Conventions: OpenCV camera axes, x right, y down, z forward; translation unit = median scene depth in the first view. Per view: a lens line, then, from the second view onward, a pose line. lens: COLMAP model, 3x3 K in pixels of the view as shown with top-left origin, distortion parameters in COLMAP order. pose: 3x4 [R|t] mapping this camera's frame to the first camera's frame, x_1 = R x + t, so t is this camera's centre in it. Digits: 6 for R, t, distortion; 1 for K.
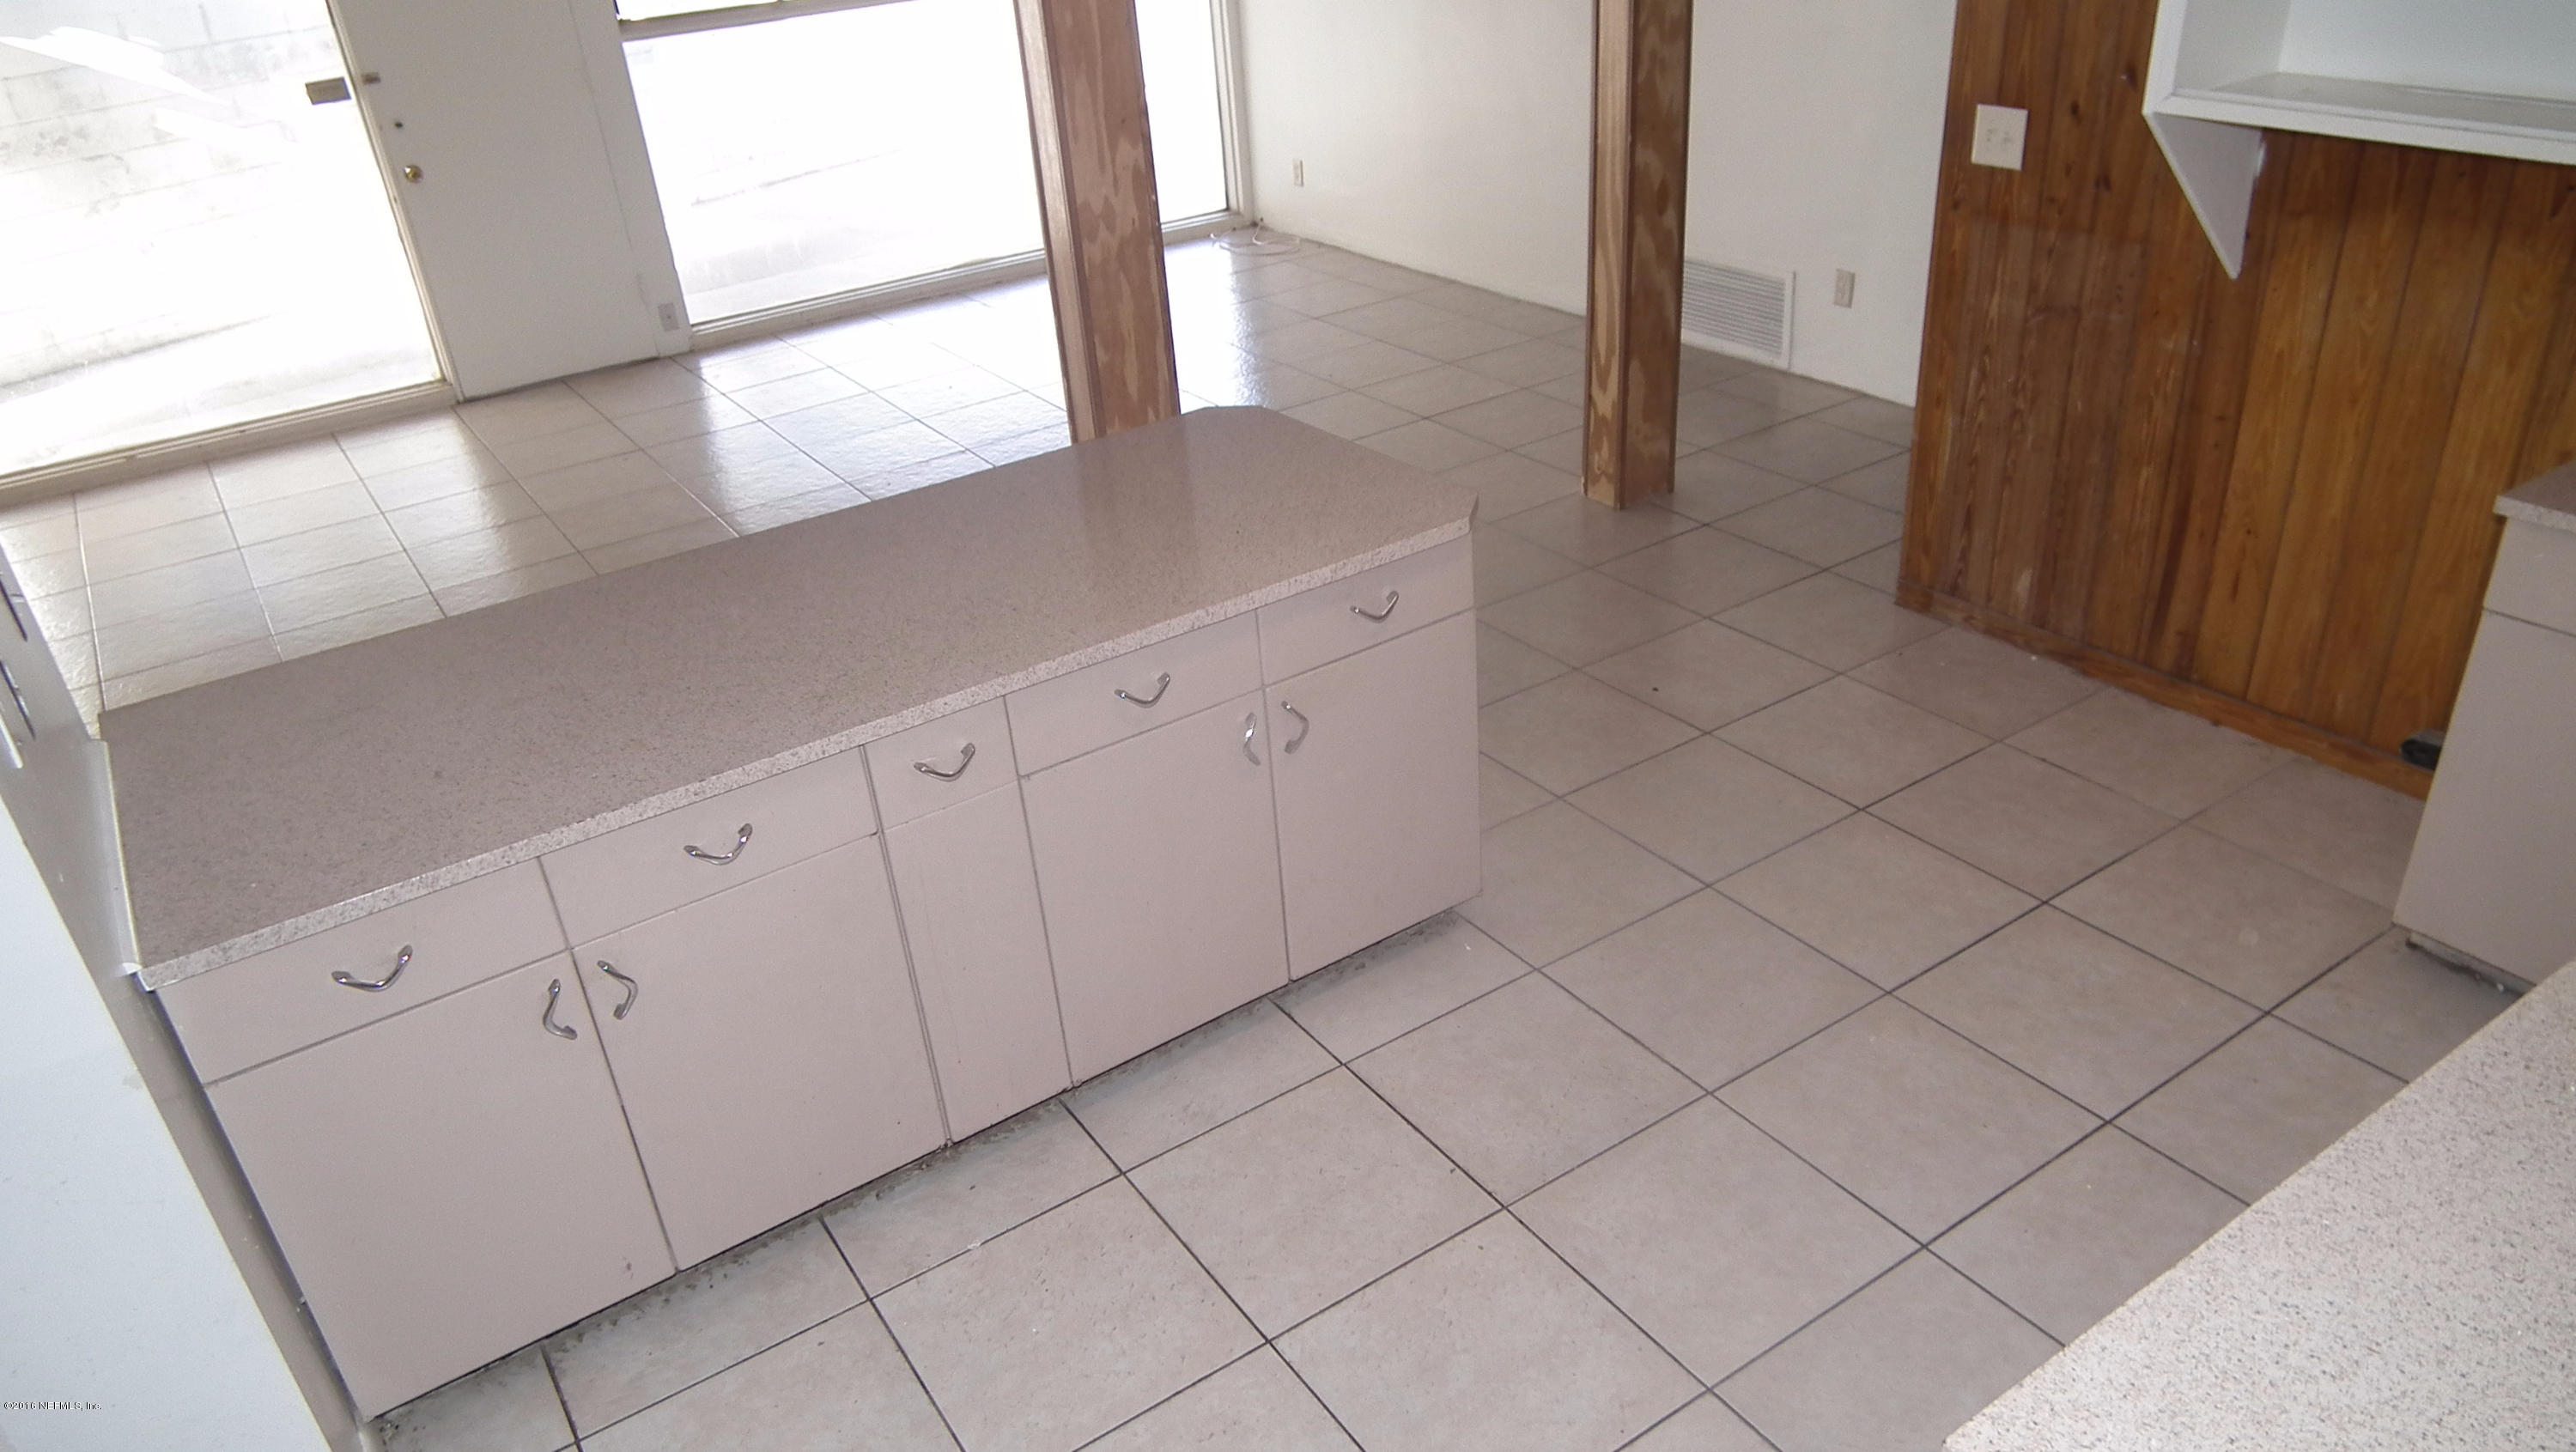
lens RADIAL K [[1775.4, 0, 1301.1], [0, 1775.4, 759.7], [0, 0, 1]] dist [-0.002249, -0.006949]
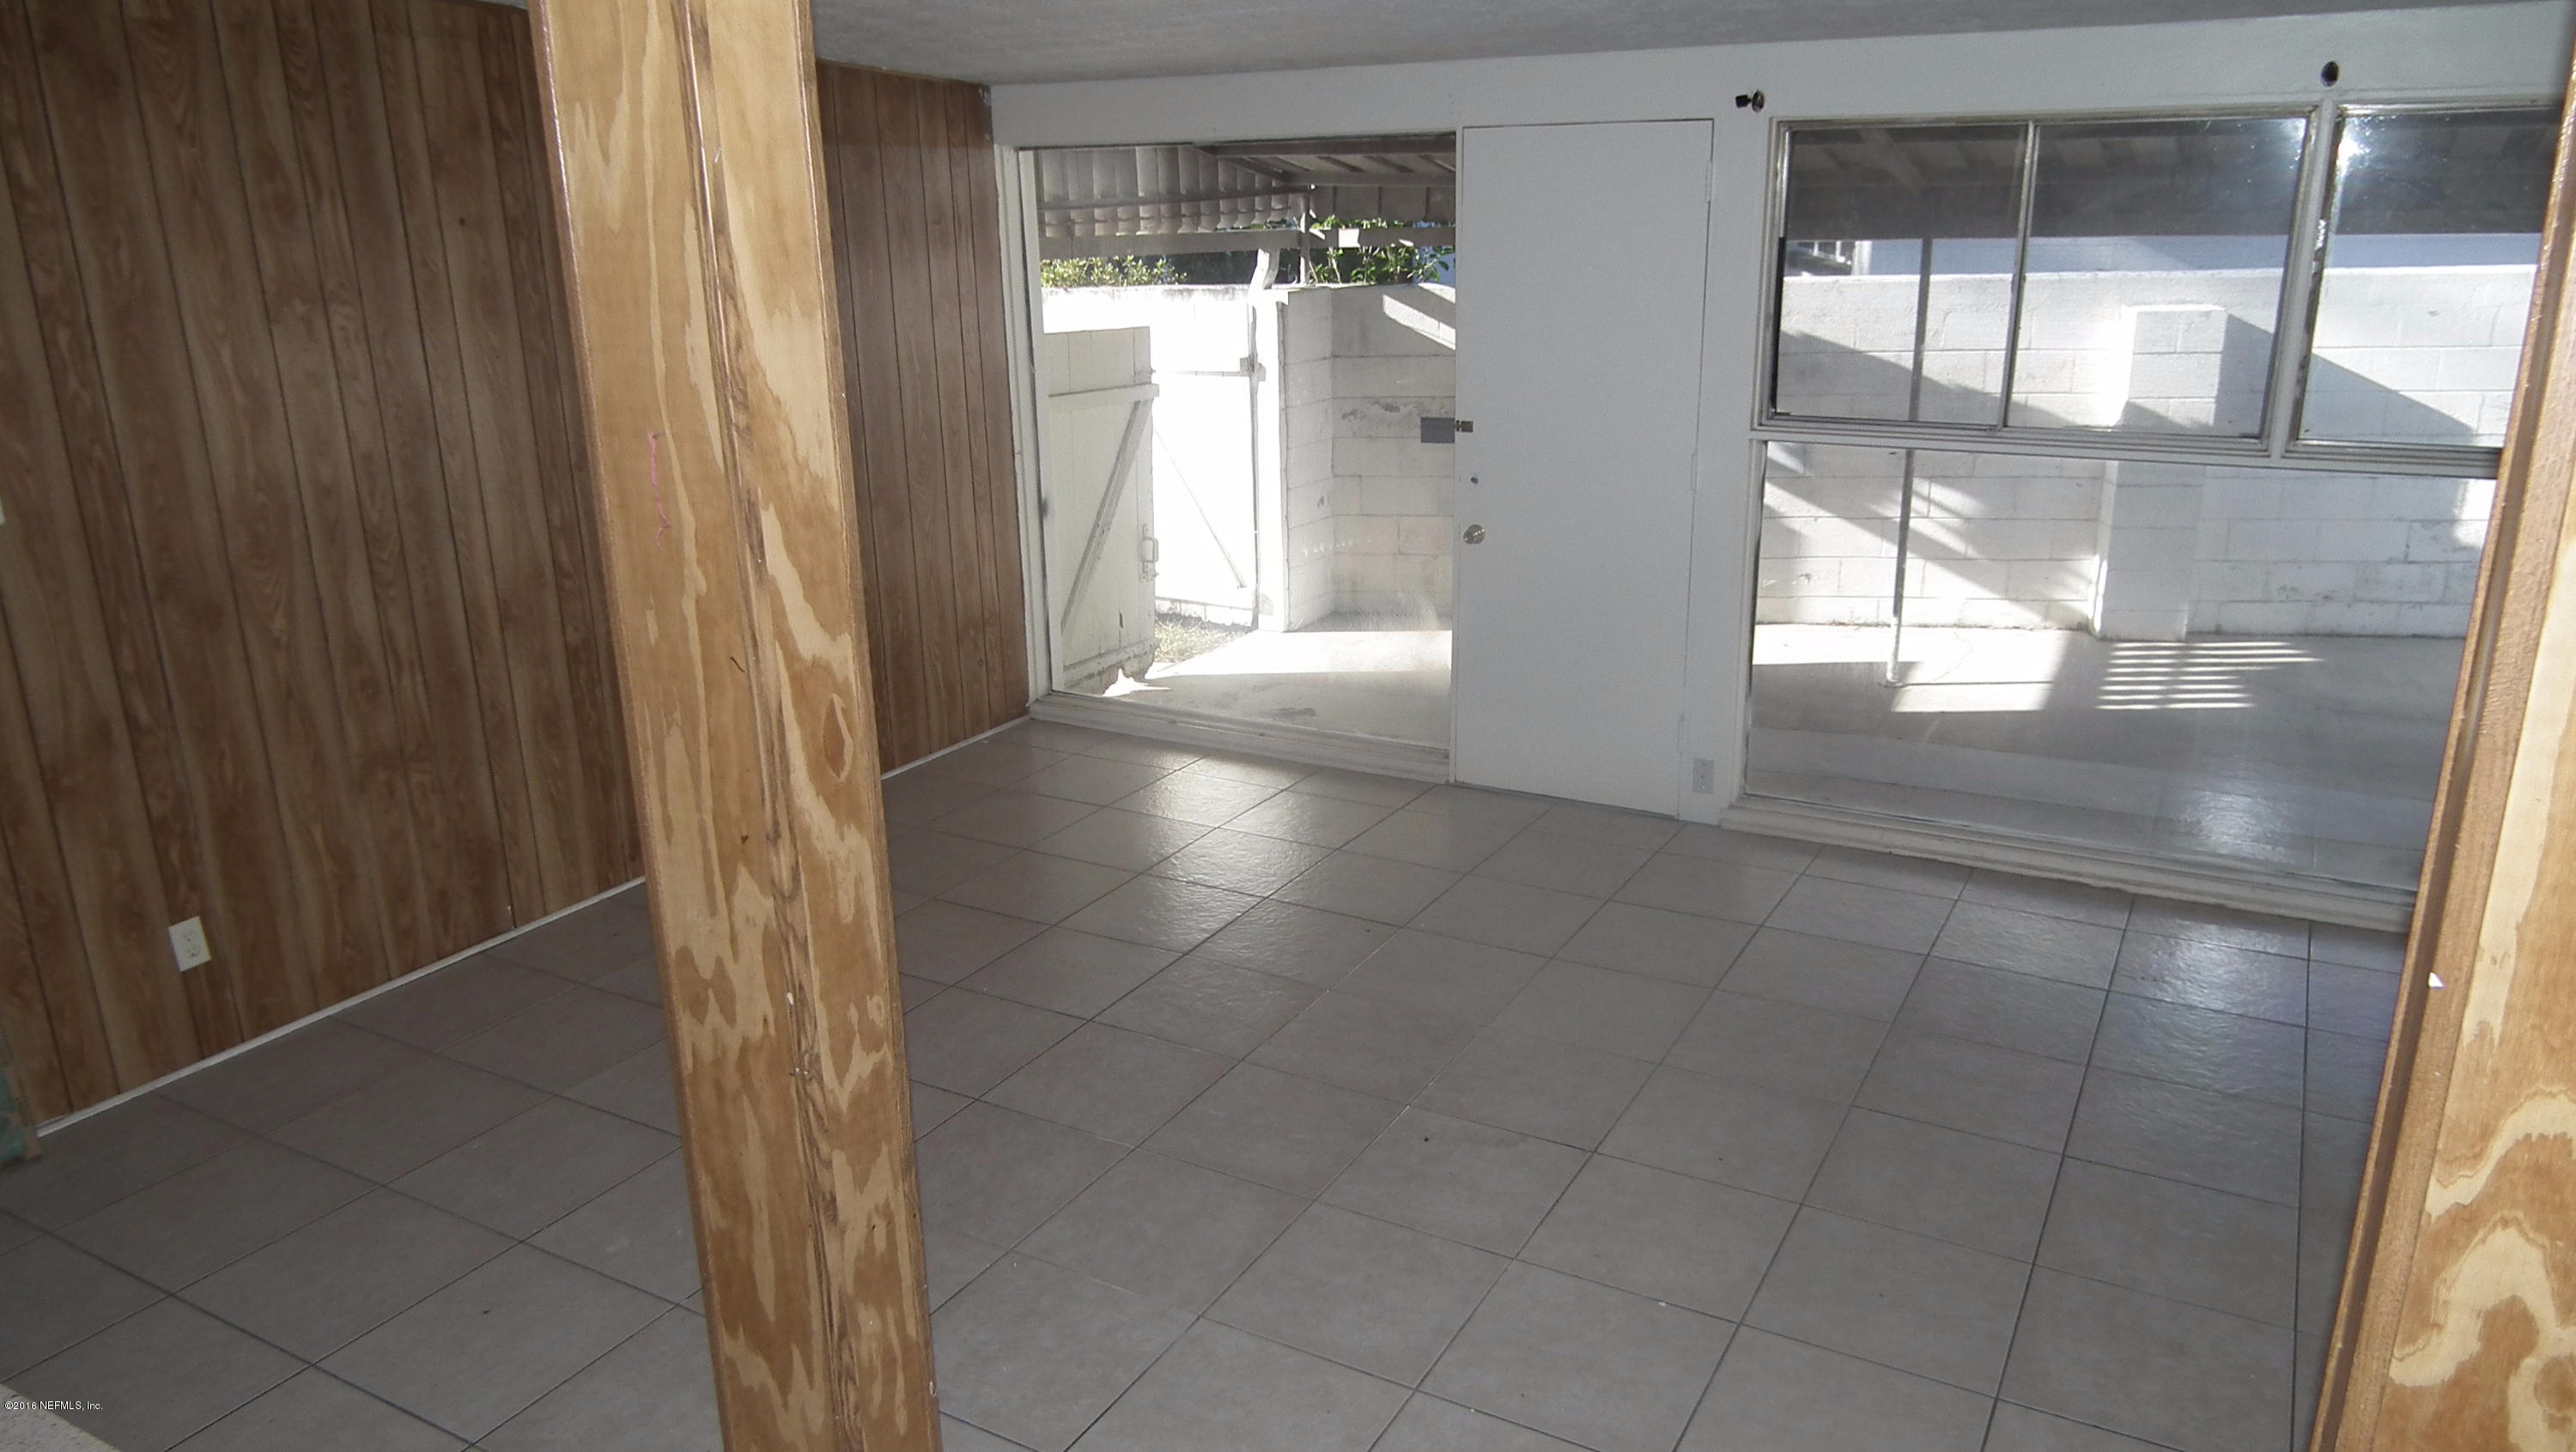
lens RADIAL K [[1775.4, 0, 1294.6], [0, 1775.4, 733.6], [0, 0, 1]] dist [-0.002249, -0.006949]
pose [[0.446447, 0.323748, -0.834189, 0.362627], [-0.447866, 0.887925, 0.104911, -0.500681], [0.774662, 0.326768, 0.541407, 0.836728]]
